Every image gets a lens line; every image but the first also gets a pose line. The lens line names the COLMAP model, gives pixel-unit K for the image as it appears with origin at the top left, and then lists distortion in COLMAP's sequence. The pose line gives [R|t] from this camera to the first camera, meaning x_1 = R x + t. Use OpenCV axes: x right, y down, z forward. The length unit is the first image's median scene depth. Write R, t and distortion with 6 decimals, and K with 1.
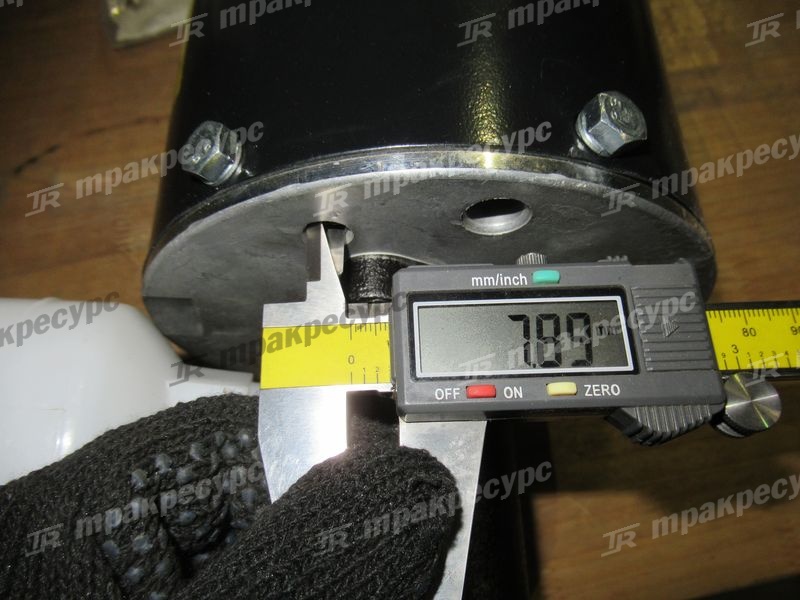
lens RADIAL K [[622.8, 0, 393.2], [0, 622.8, 296.4], [0, 0, 1]] dist [-0.001611, -0.023990]
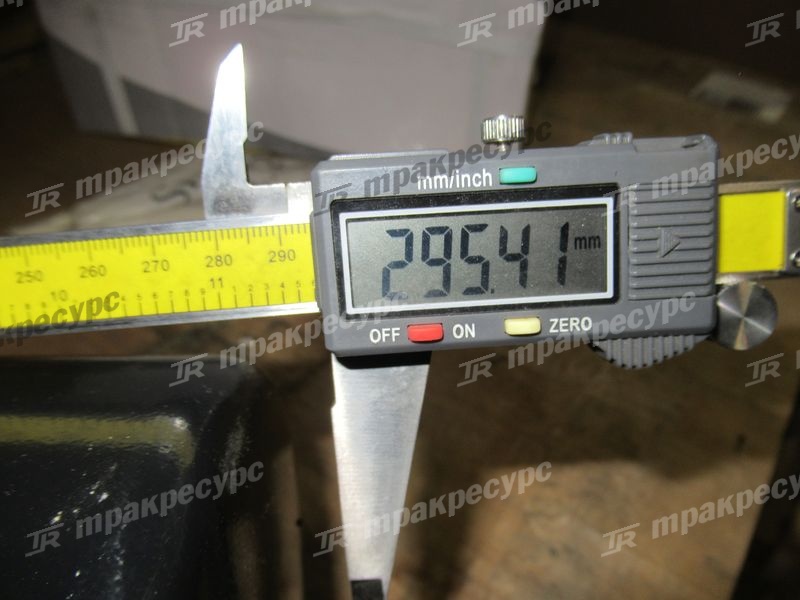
lens RADIAL K [[622.8, 0, 394.6], [0, 622.8, 297.8], [0, 0, 1]] dist [-0.001611, -0.023990]
pose [[0.998633, -0.037869, 0.036033, 0.069603], [0.012944, 0.846999, 0.531437, -0.312999], [-0.050645, -0.530244, 0.846331, 0.315064]]
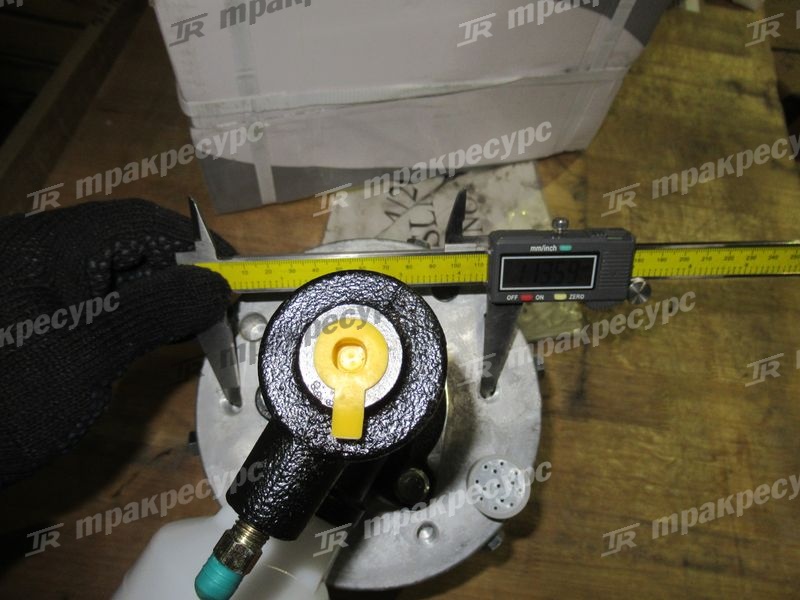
lens RADIAL K [[622.8, 0, 381.1], [0, 622.8, 295.5], [0, 0, 1]] dist [-0.001611, -0.023990]
pose [[0.998919, -0.000216, 0.046492, -0.507256], [-0.033115, 0.698606, 0.714740, -1.480679], [-0.032634, -0.715507, 0.697843, -0.617043]]
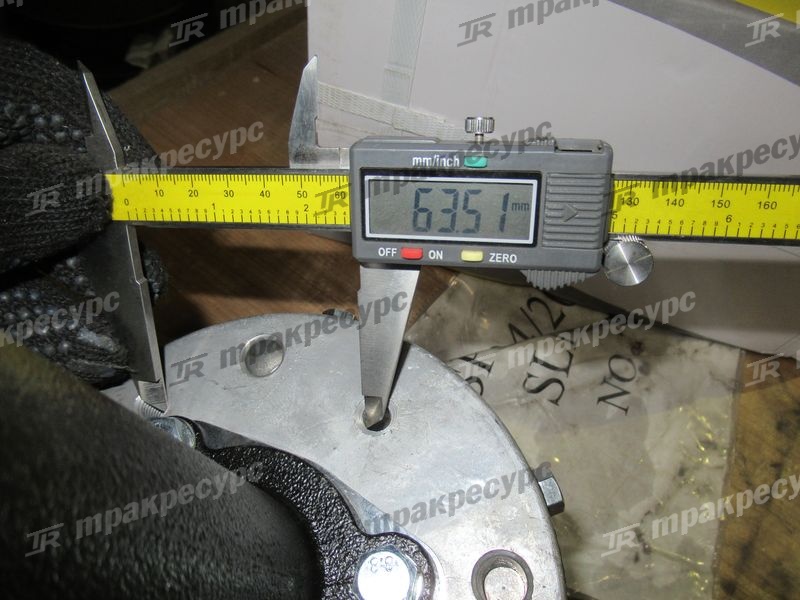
lens RADIAL K [[622.8, 0, 392.7], [0, 622.8, 291.7], [0, 0, 1]] dist [-0.001611, -0.023990]
pose [[0.987747, 0.073276, -0.137793, 0.280989], [0.037821, 0.744211, 0.666873, -0.658509], [0.151413, -0.663913, 0.732321, -0.045782]]
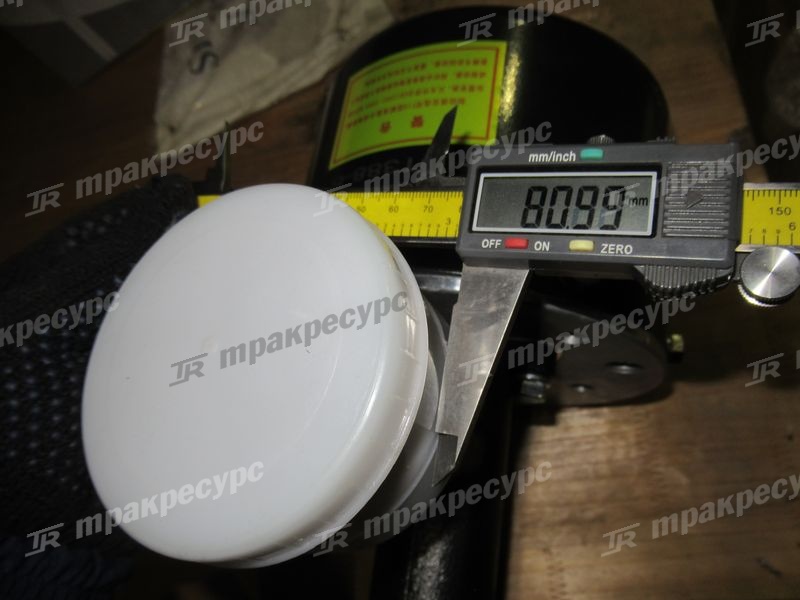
lens RADIAL K [[622.8, 0, 395.6], [0, 622.8, 292.3], [0, 0, 1]] dist [-0.001611, -0.023990]
pose [[0.904898, 0.098256, -0.414133, 0.437632], [-0.043505, 0.989245, 0.139646, 0.081331], [0.423400, -0.108348, 0.899440, -0.251691]]
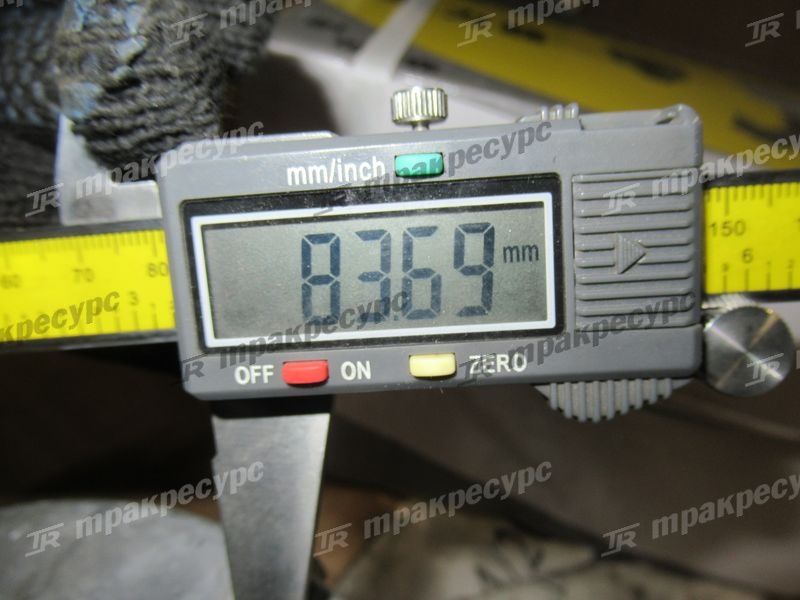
lens RADIAL K [[622.8, 0, 396.6], [0, 622.8, 307.0], [0, 0, 1]] dist [-0.001611, -0.023990]
pose [[0.998013, -0.035160, -0.052294, 0.259371], [0.057549, 0.846620, 0.529077, -0.224280], [0.025670, -0.531035, 0.846961, 0.481305]]
